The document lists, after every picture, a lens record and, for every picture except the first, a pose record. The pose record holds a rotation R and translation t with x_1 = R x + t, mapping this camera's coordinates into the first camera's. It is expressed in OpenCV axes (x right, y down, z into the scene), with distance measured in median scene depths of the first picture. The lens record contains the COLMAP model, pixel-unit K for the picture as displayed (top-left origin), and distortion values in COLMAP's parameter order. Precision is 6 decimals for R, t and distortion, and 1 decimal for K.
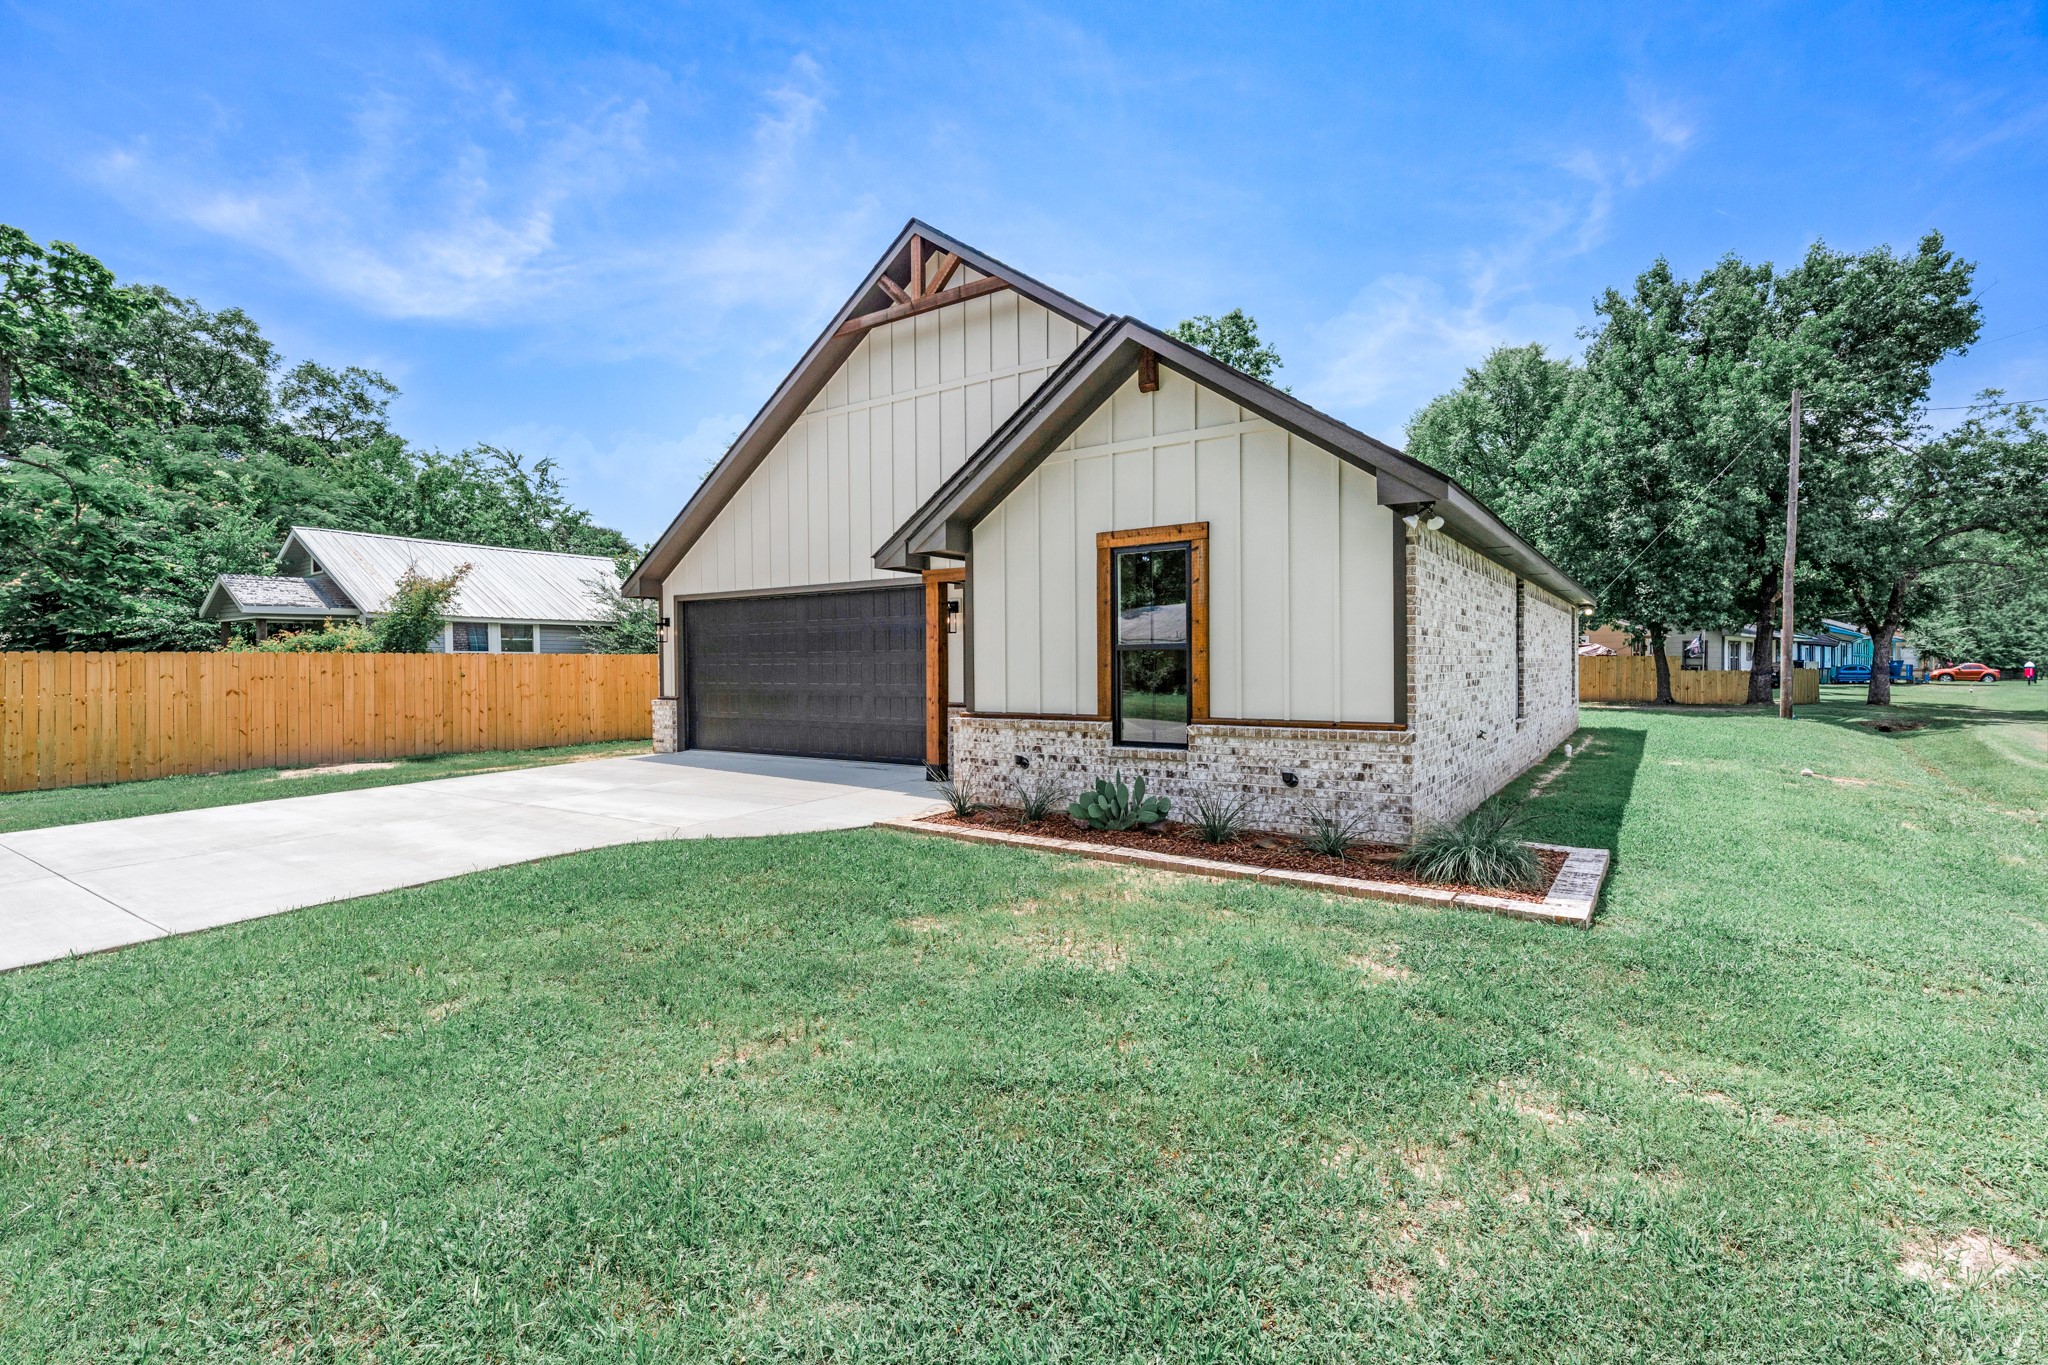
lens RADIAL K [[936.9, 0, 1017.4], [0, 936.9, 671.4], [0, 0, 1]] dist [0.003773, 0.000212]
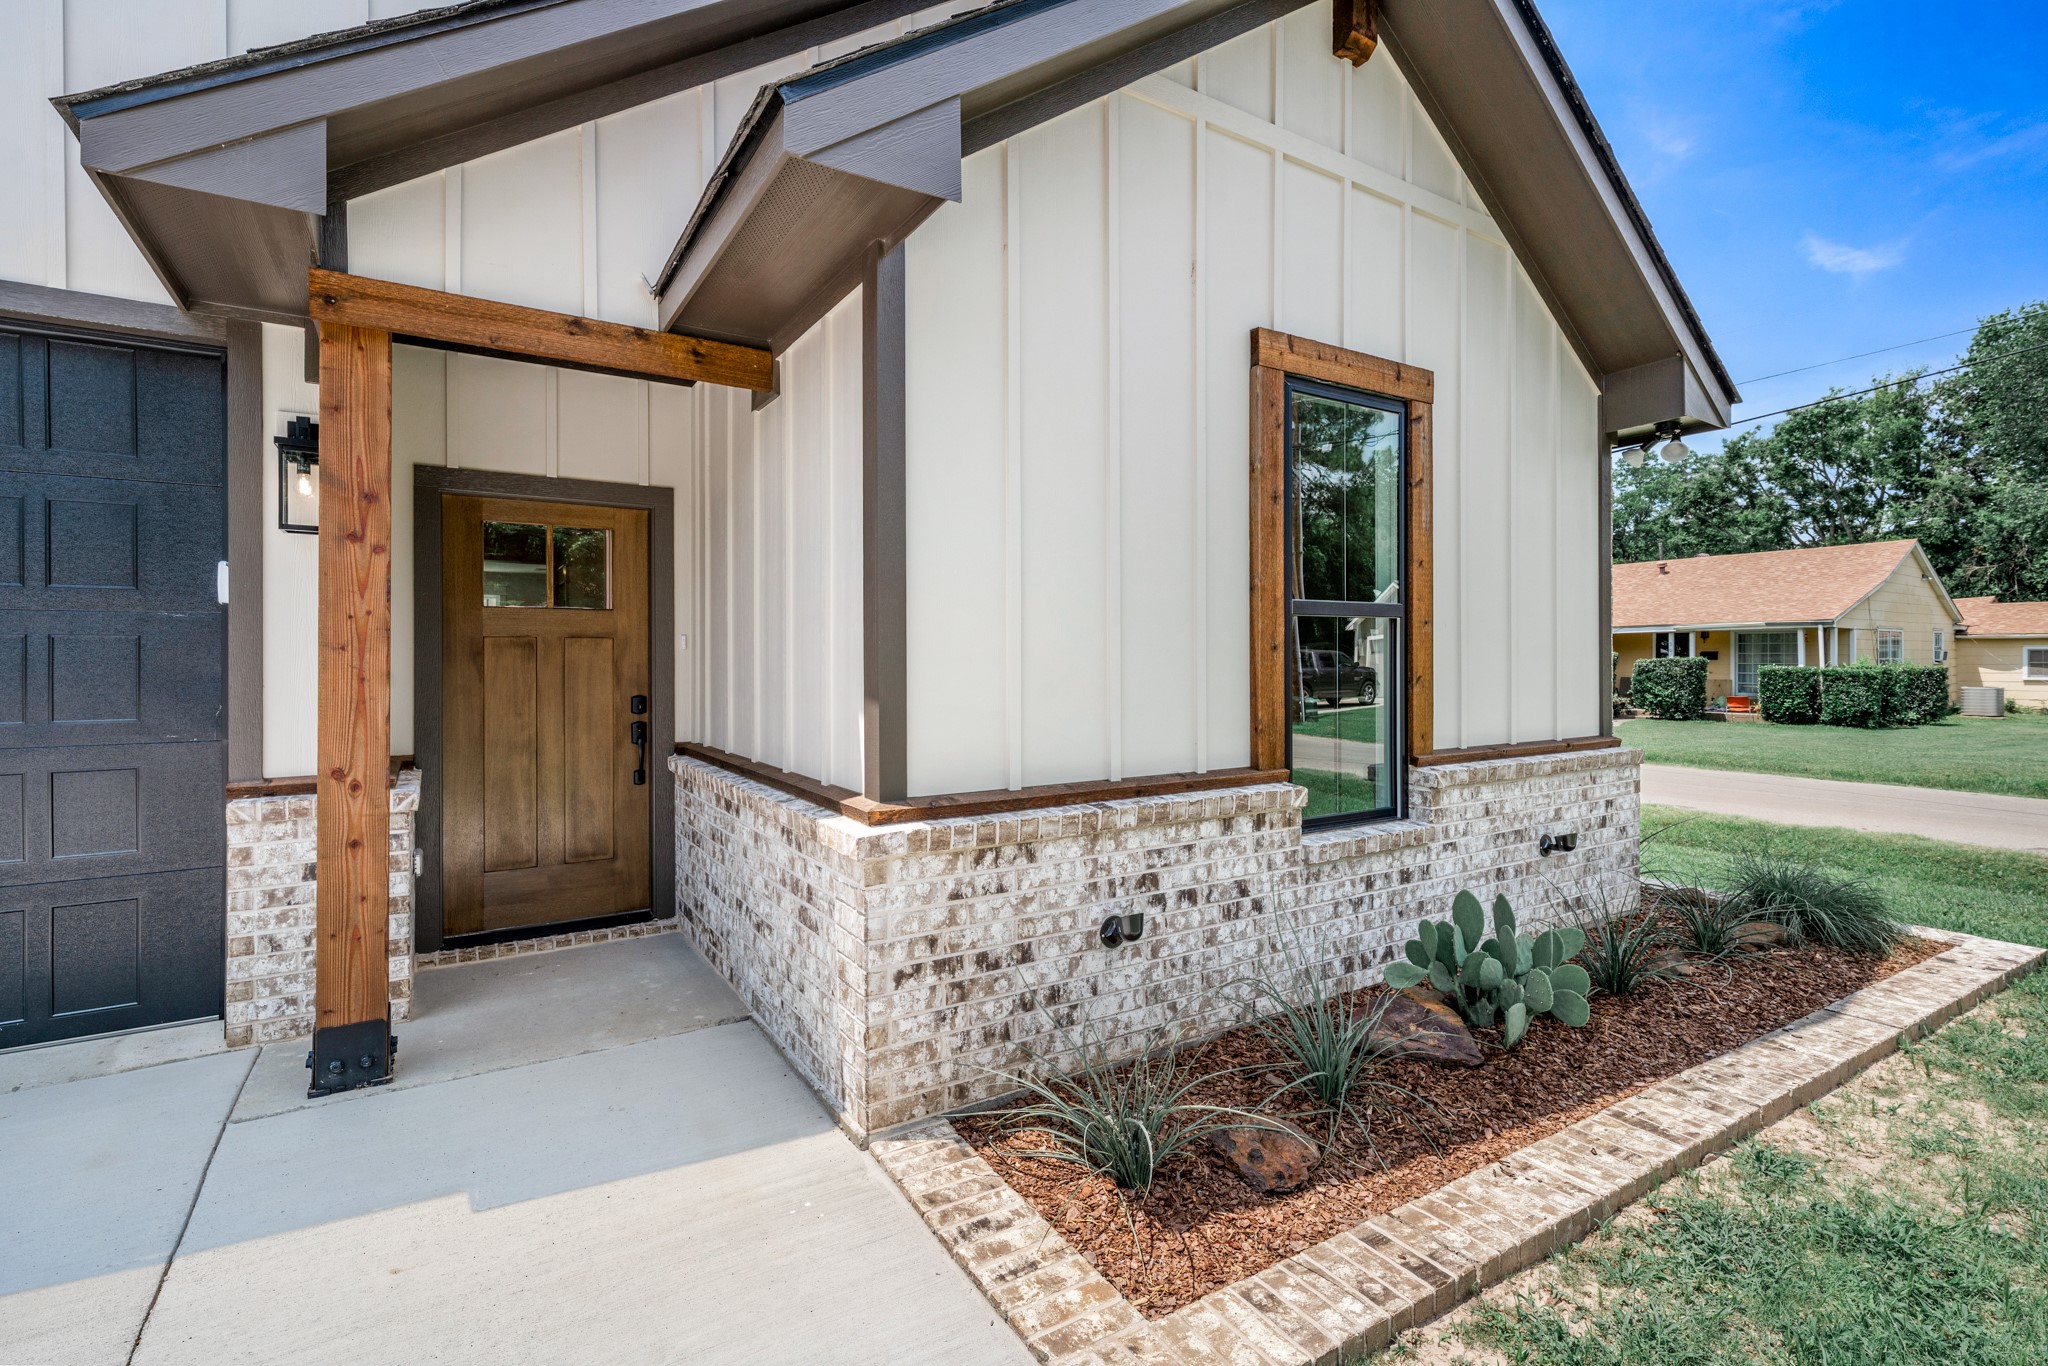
lens RADIAL K [[925.9, 0, 1014.7], [0, 925.9, 658.7], [0, 0, 1]] dist [0.002988, 0.000045]
pose [[0.390566, 0.008346, 0.920537, -0.320865], [0.006164, 0.999913, -0.011681, 0.002481], [-0.920554, 0.010237, 0.390480, 0.909450]]
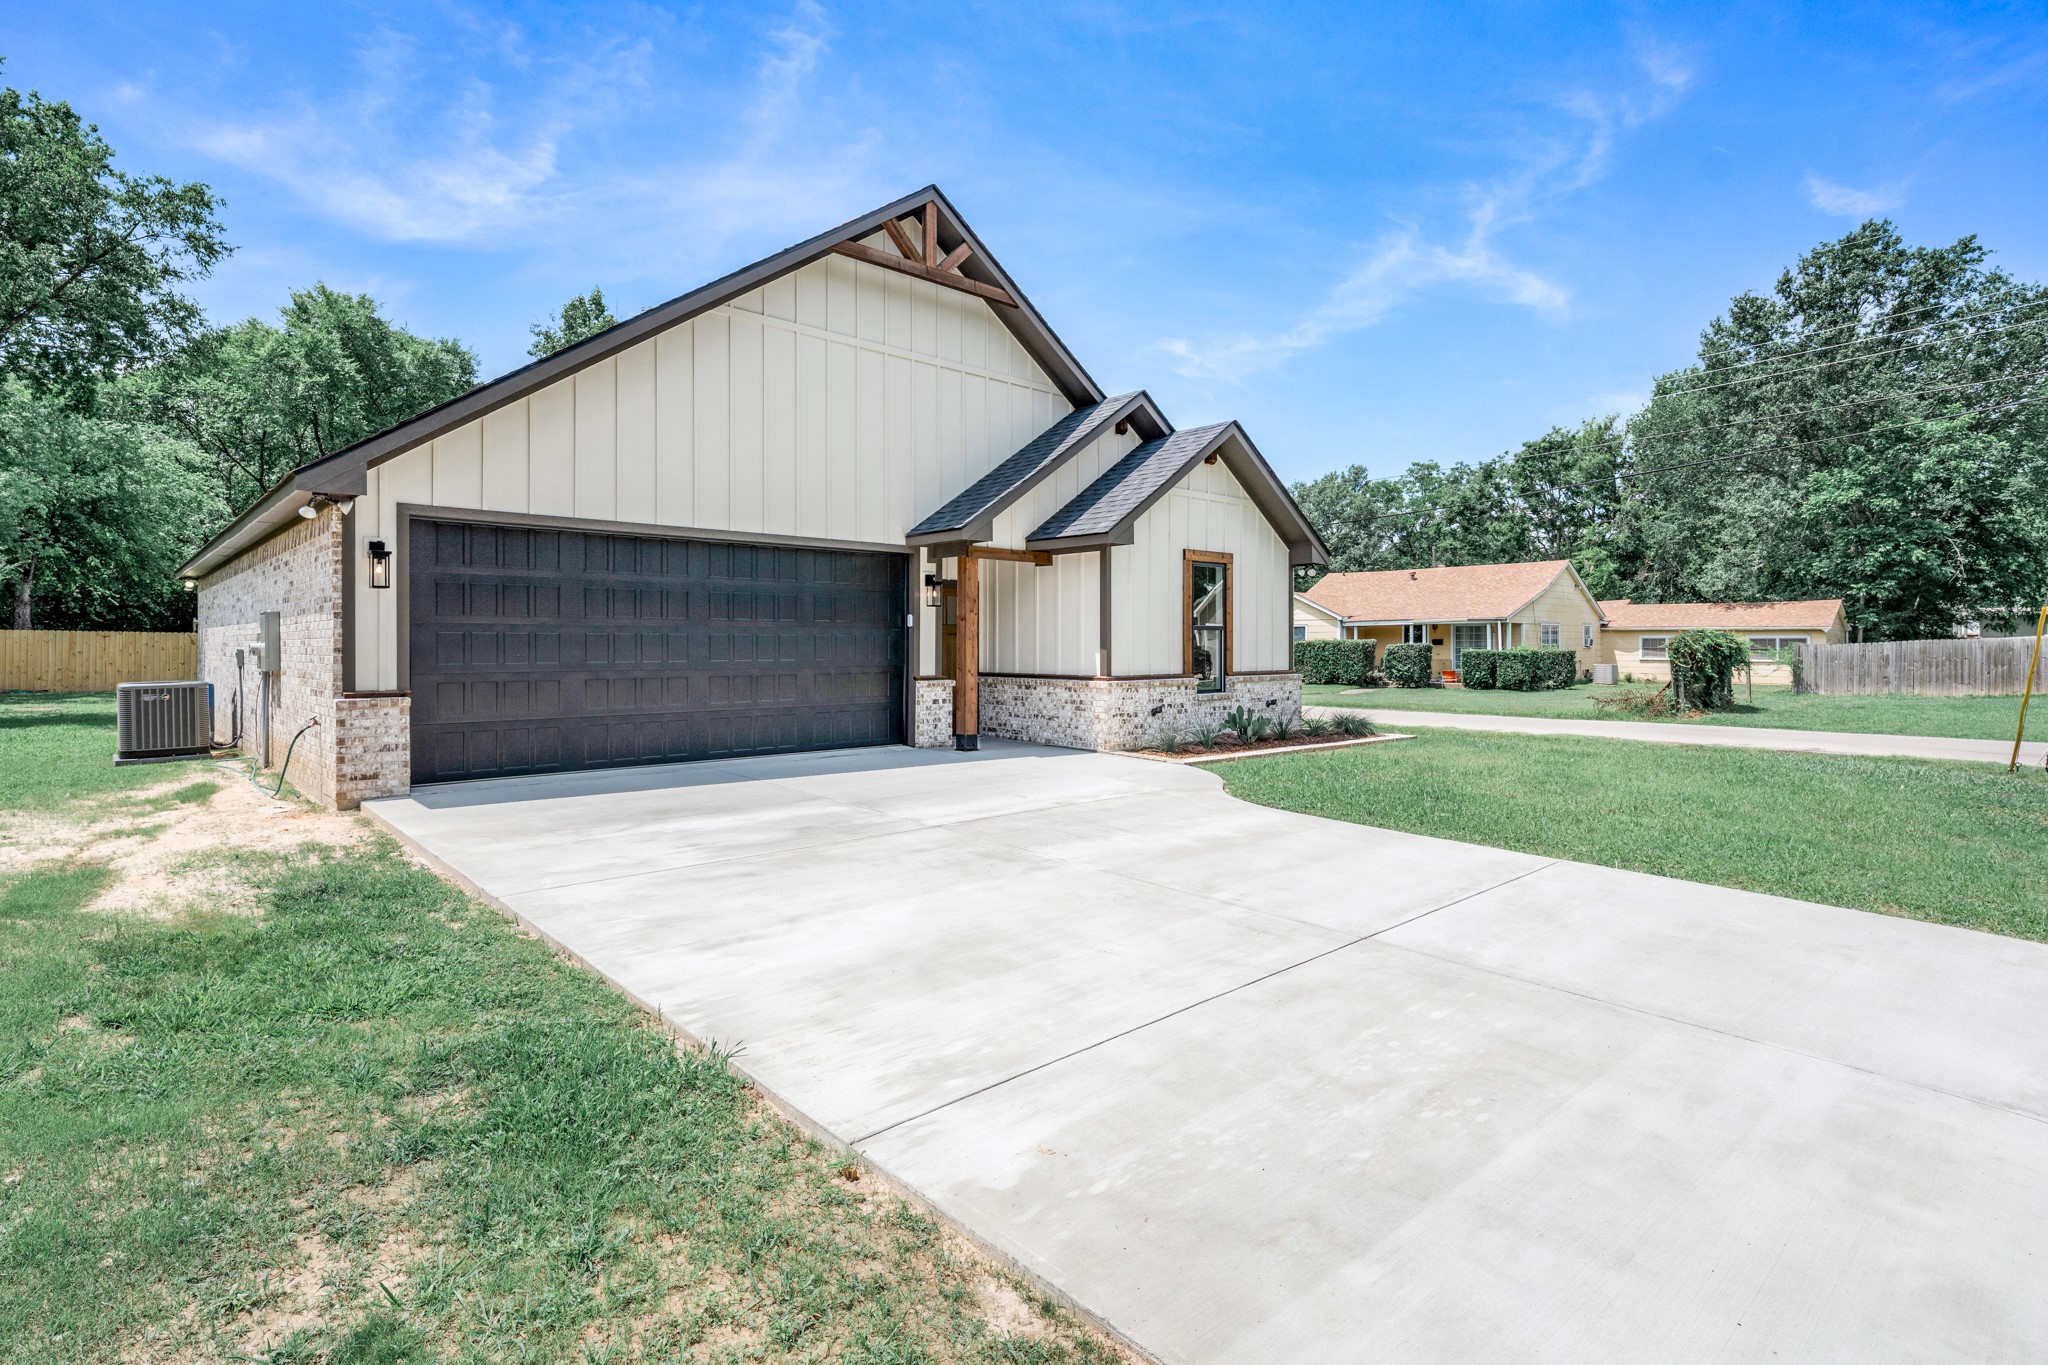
lens RADIAL K [[1011.2, 0, 1024.6], [0, 1011.2, 644.2], [0, 0, 1]] dist [-0.001799, -0.000211]
pose [[0.203134, 0.008683, 0.979112, -1.455059], [0.006641, 0.999925, -0.010246, 0.014768], [-0.979128, 0.008584, 0.203062, 0.895809]]
